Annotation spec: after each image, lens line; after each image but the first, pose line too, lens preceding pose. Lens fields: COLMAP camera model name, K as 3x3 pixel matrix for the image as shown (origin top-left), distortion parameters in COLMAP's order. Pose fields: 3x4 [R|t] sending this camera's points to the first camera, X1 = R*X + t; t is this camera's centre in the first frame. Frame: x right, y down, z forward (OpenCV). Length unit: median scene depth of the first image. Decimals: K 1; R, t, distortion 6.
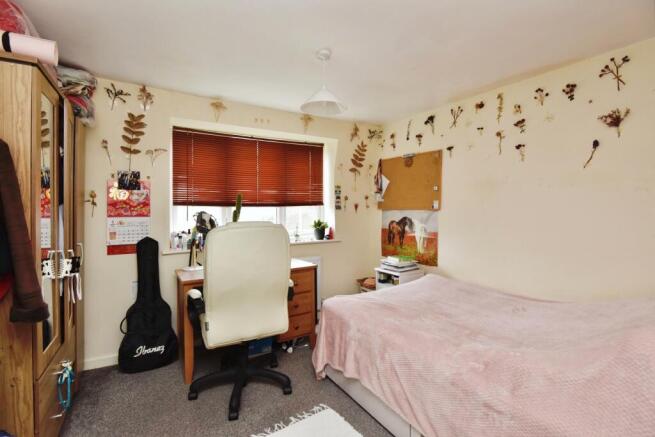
lens RADIAL K [[304.0, 0, 327.0], [0, 304.0, 215.0], [0, 0, 1]] dist [-0.022160, -0.003507]
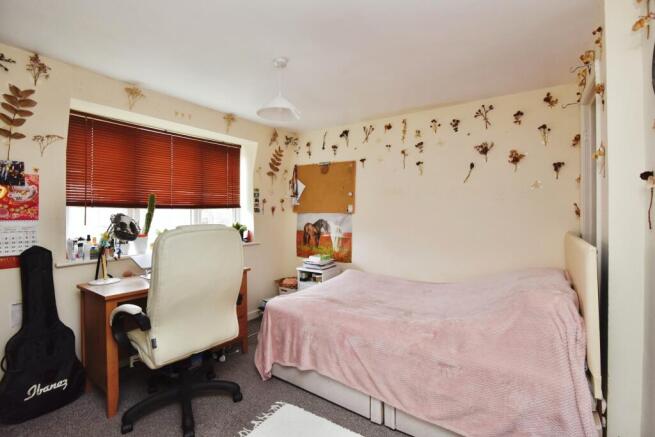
lens RADIAL K [[304.0, 0, 311.4], [0, 304.0, 216.8], [0, 0, 1]] dist [-0.022160, -0.003507]
pose [[0.920428, 0.000641, 0.390911, -0.246506], [0.000981, 0.999992, -0.003950, 0.001089], [-0.390910, 0.004019, 0.920420, 0.006192]]
